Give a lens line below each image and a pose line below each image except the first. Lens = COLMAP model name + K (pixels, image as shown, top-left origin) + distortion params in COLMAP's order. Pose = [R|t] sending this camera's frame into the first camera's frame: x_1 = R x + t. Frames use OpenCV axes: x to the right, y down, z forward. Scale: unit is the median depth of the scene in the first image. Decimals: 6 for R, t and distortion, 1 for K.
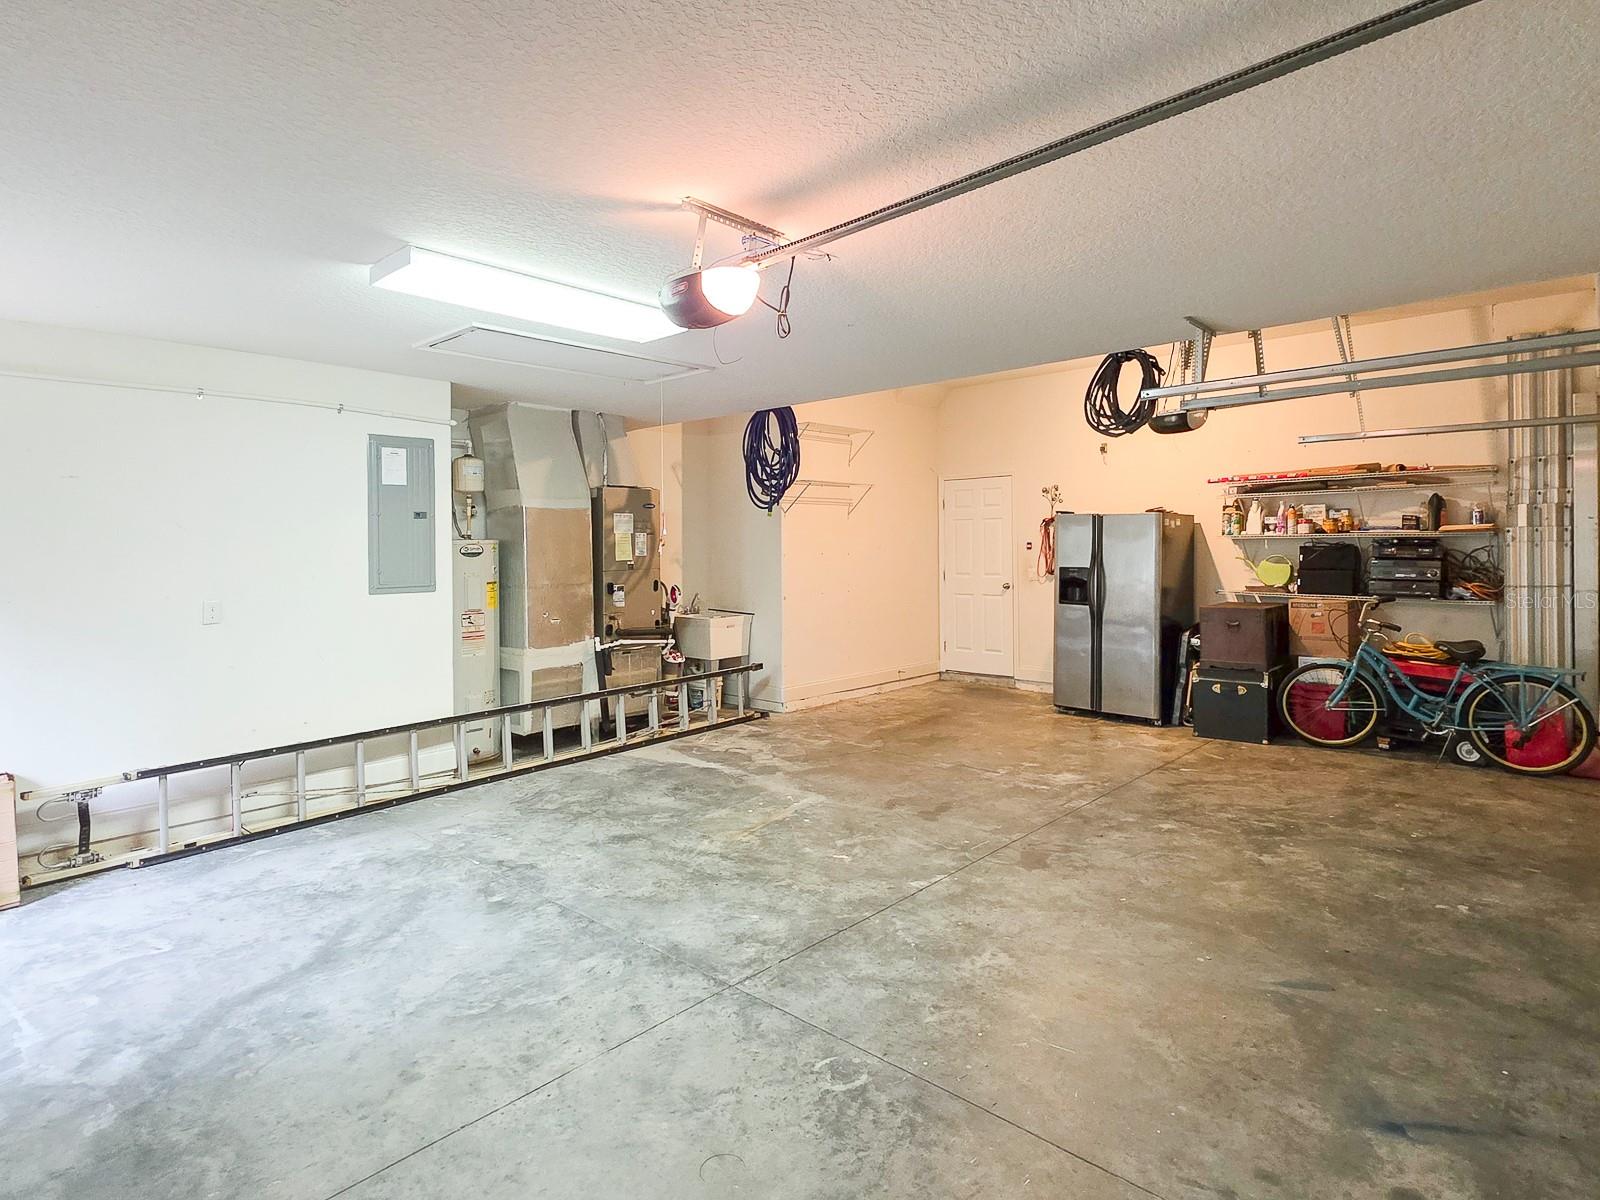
lens RADIAL K [[864.3, 0, 798.1], [0, 864.3, 600.8], [0, 0, 1]] dist [0.002331, -0.000245]
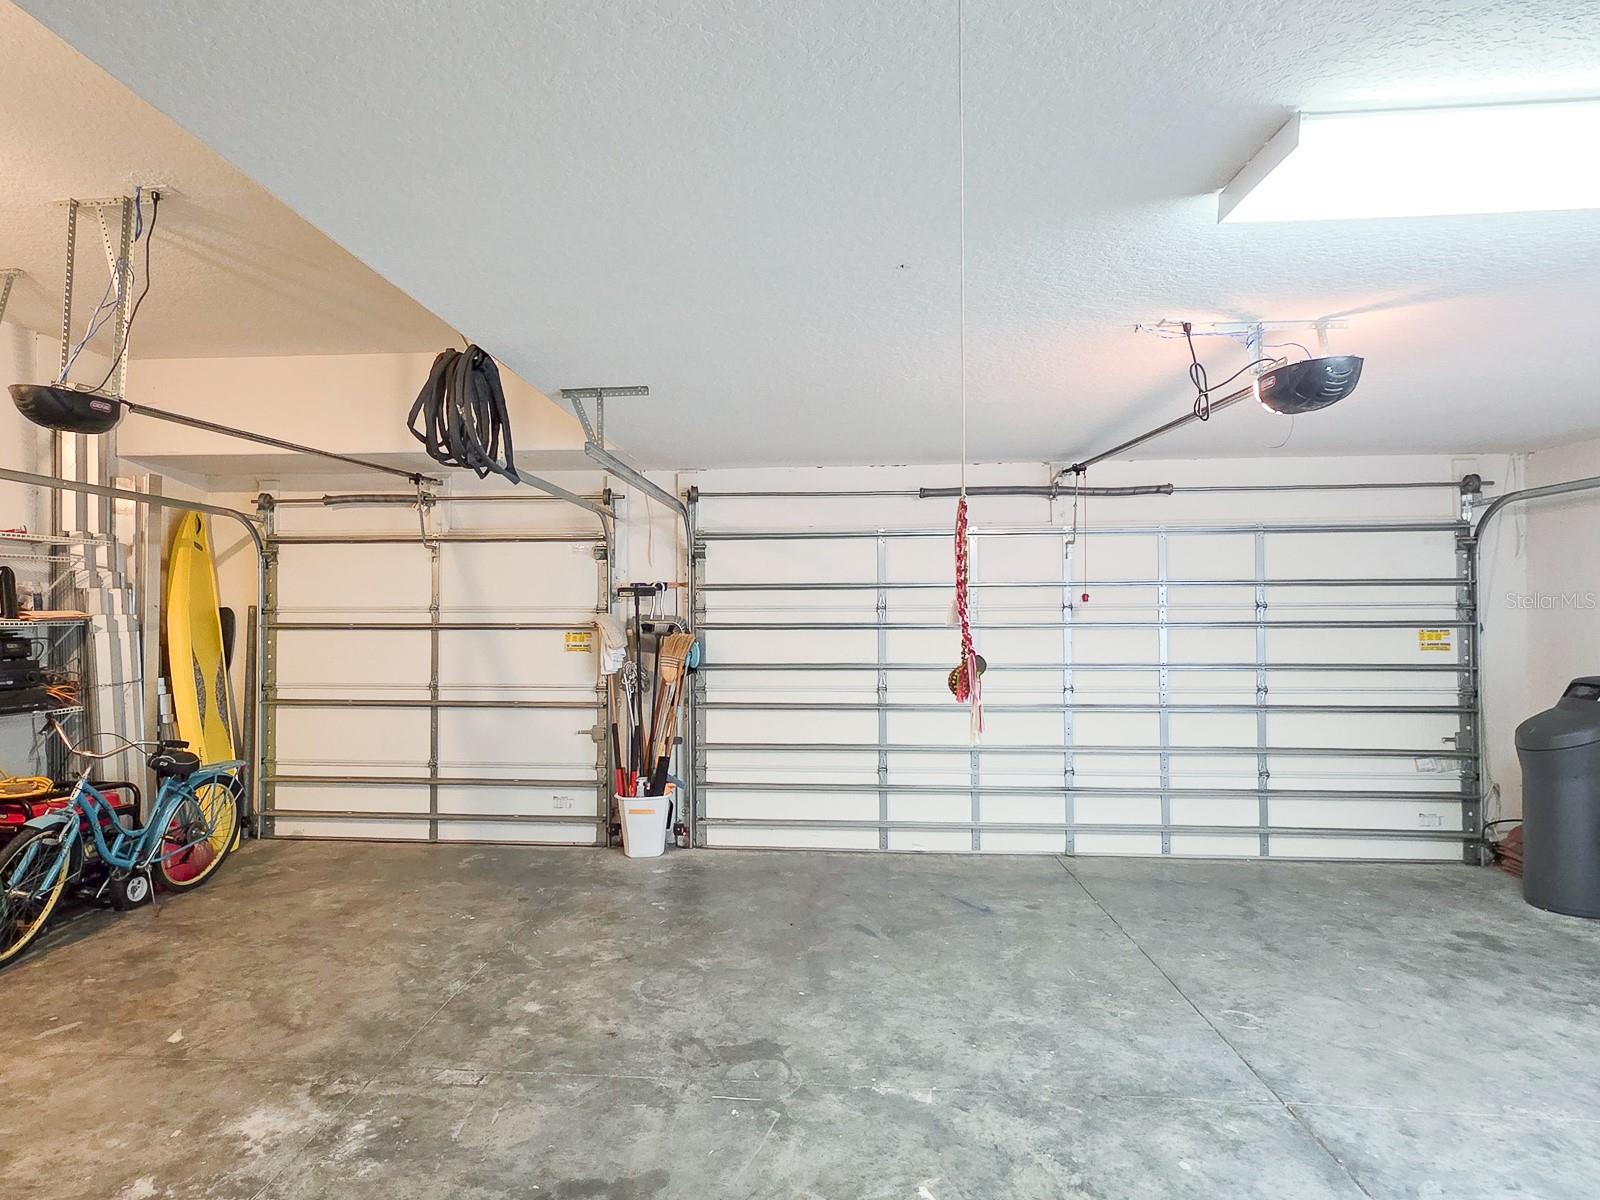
lens RADIAL K [[864.3, 0, 794.6], [0, 864.3, 598.9], [0, 0, 1]] dist [0.002331, -0.000245]
pose [[-0.634668, 0.020673, 0.772509, -0.371862], [0.057183, 0.998158, 0.020269, -0.117493], [-0.770667, 0.057038, -0.634681, 1.541735]]
